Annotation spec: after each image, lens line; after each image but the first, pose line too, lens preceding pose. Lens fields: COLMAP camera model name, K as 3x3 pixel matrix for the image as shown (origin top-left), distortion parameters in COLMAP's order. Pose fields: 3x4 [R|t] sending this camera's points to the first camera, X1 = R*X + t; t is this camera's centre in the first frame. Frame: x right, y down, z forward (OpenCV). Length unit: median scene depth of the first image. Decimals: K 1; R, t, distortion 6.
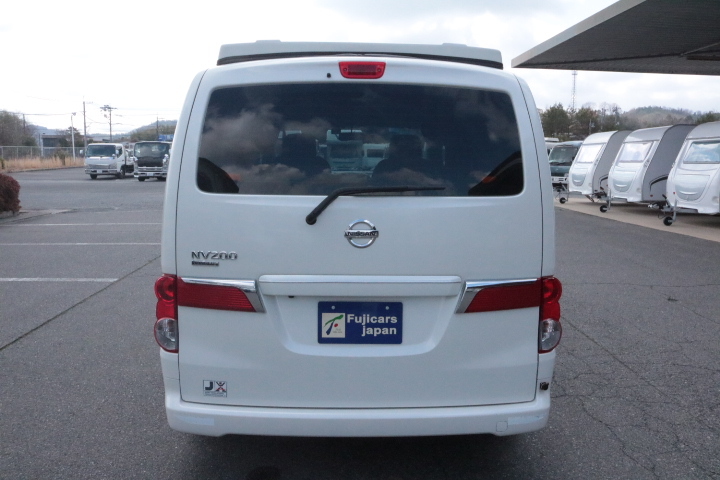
lens RADIAL K [[594.1, 0, 359.4], [0, 594.1, 244.9], [0, 0, 1]] dist [-0.156518, 0.122482]
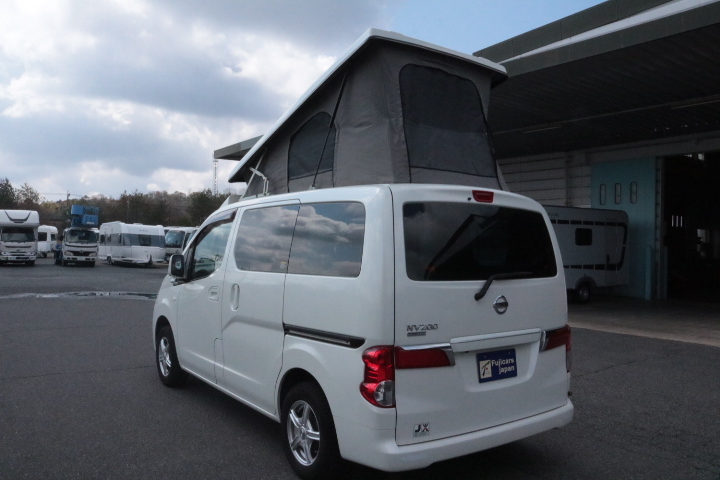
lens RADIAL K [[594.1, 0, 353.5], [0, 594.1, 240.2], [0, 0, 1]] dist [-0.156518, 0.122482]
pose [[0.833935, 0.009819, 0.551776, -0.539795], [0.072017, 0.989355, -0.126451, -0.009203], [-0.547144, 0.145190, 0.824350, -0.025564]]
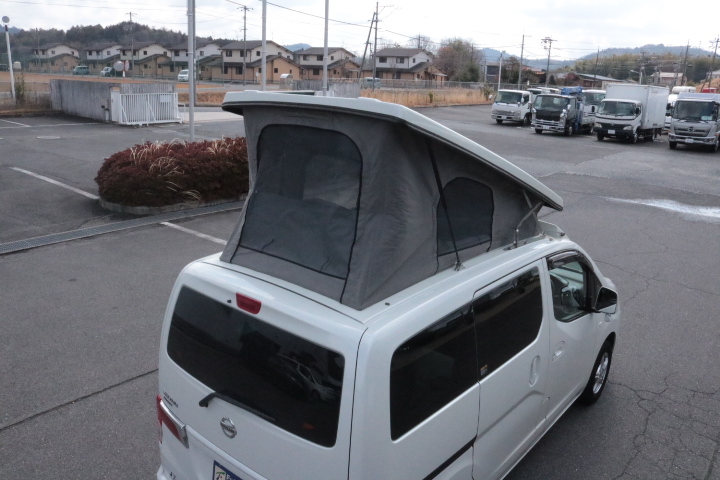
lens RADIAL K [[594.1, 0, 355.8], [0, 594.1, 236.1], [0, 0, 1]] dist [-0.156518, 0.122482]
pose [[0.748508, 0.198560, -0.632700, 0.449481], [-0.130550, 0.979569, 0.152972, -0.317675], [0.650148, -0.031902, 0.759137, 0.102712]]
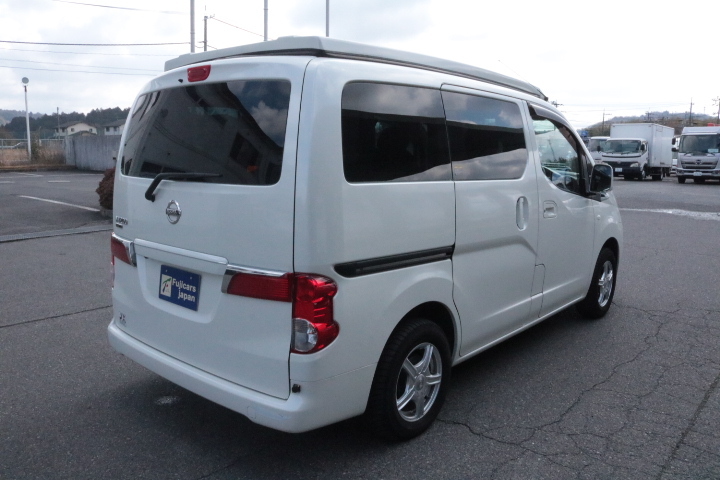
lens RADIAL K [[594.1, 0, 355.4], [0, 594.1, 238.8], [0, 0, 1]] dist [-0.156518, 0.122482]
pose [[0.735631, 0.102800, -0.669537, 0.508494], [-0.104919, 0.993781, 0.037308, -0.022668], [0.669208, 0.042802, 0.741841, 0.175195]]
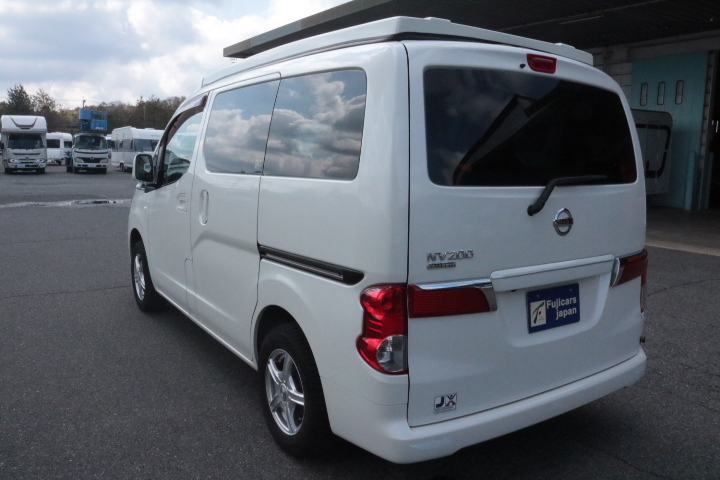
lens RADIAL K [[594.1, 0, 353.2], [0, 594.1, 236.5], [0, 0, 1]] dist [-0.156518, 0.122482]
pose [[0.852958, -0.070649, 0.517176, -0.401457], [0.068219, 0.997388, 0.023738, -0.020227], [-0.517503, 0.015034, 0.855550, 0.147683]]
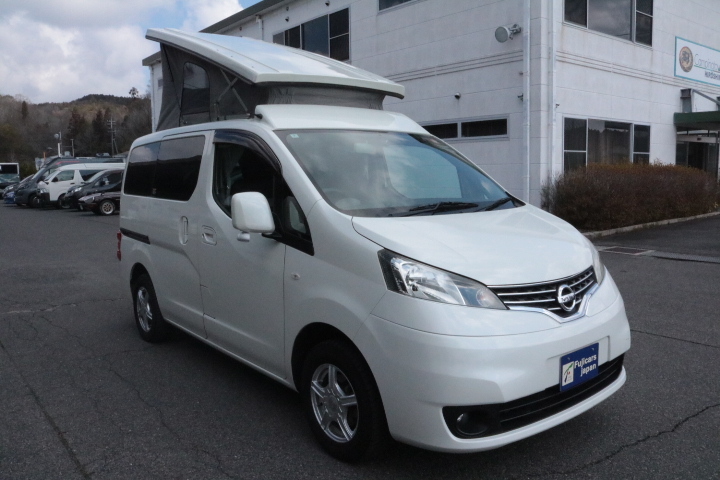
lens RADIAL K [[594.1, 0, 358.8], [0, 594.1, 243.5], [0, 0, 1]] dist [-0.156518, 0.122482]
pose [[-0.799228, 0.074470, -0.596397, 0.480176], [-0.082326, 0.969377, 0.231367, -0.250905], [0.595363, 0.234014, -0.768622, 1.673321]]
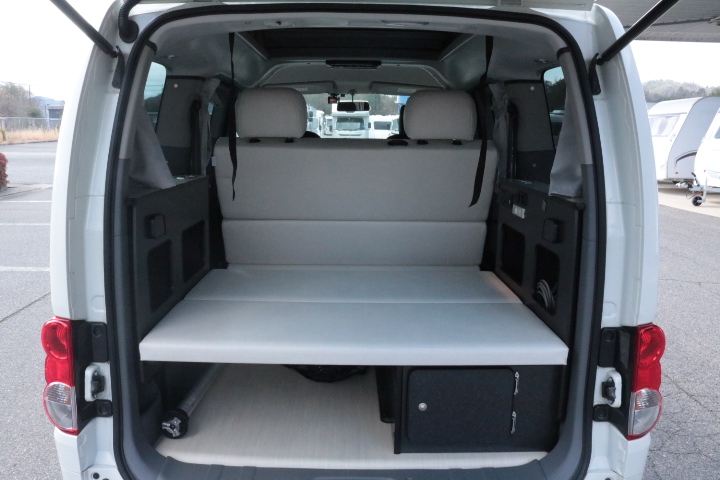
lens RADIAL K [[594.1, 0, 352.8], [0, 594.1, 236.5], [0, 0, 1]] dist [-0.156518, 0.122482]
pose [[0.999754, 0.006876, -0.021097, 0.005339], [-0.006177, 0.999435, 0.033040, -0.029673], [0.021312, -0.032902, 0.999231, 0.173399]]
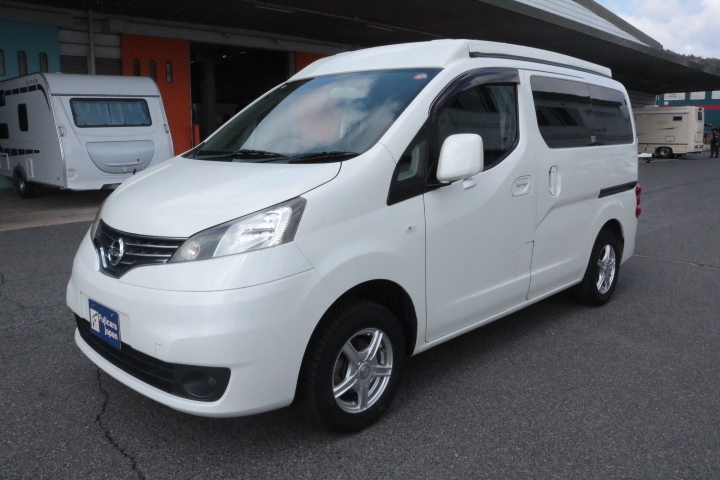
lens RADIAL K [[594.1, 0, 355.6], [0, 594.1, 240.4], [0, 0, 1]] dist [-0.156518, 0.122482]
pose [[-0.697743, -0.138079, 0.702915, -0.559936], [0.101346, 0.952350, 0.287677, -0.226103], [-0.709143, 0.271963, -0.650501, 1.557861]]
